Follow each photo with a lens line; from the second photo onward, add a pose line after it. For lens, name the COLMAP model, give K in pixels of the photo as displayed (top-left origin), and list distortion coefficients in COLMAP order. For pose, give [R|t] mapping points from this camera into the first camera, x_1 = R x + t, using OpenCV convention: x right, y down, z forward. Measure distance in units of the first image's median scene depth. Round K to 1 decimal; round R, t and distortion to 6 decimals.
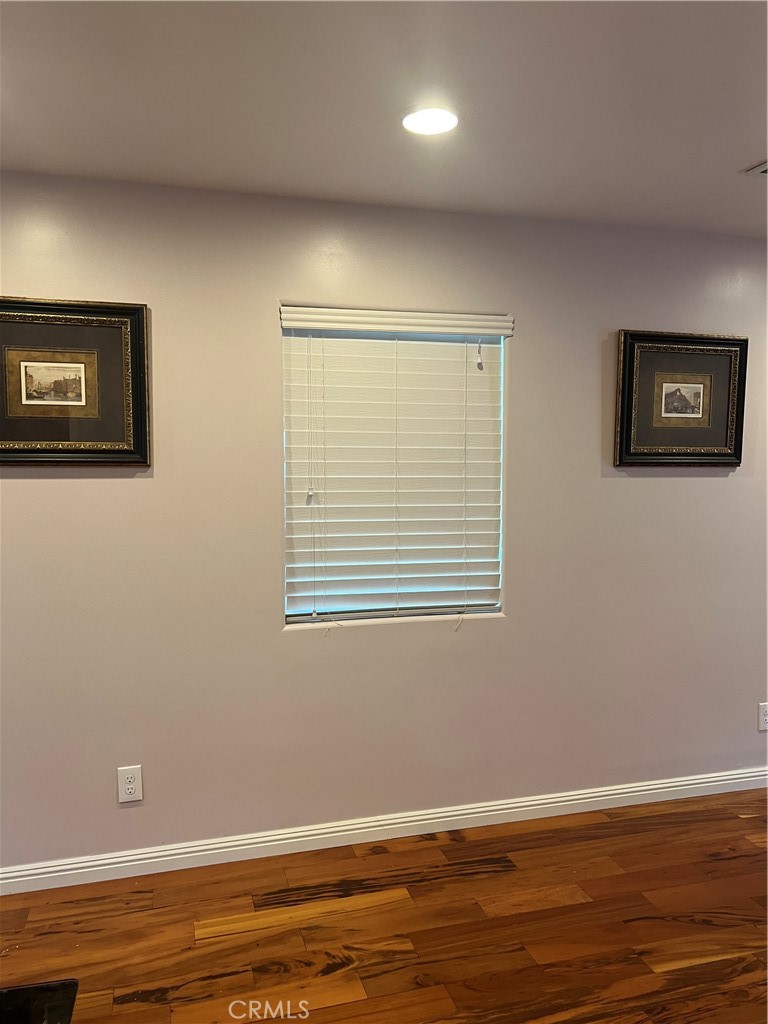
lens RADIAL K [[765.1, 0, 379.2], [0, 765.1, 520.8], [0, 0, 1]] dist [0.040519, -0.038618]
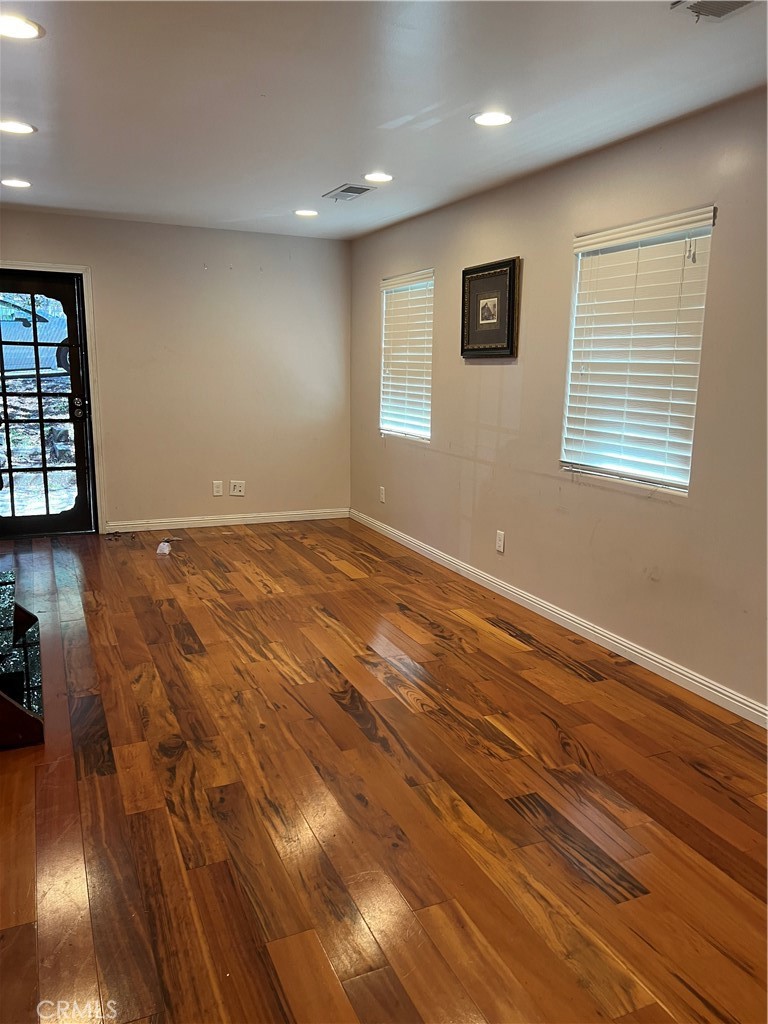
lens RADIAL K [[765.1, 0, 378.7], [0, 765.1, 508.2], [0, 0, 1]] dist [0.040519, -0.038618]
pose [[0.140733, 0.196645, -0.970322, 1.553858], [-0.070446, 0.979581, 0.188304, -0.049349], [0.987538, 0.041854, 0.151713, 0.541378]]
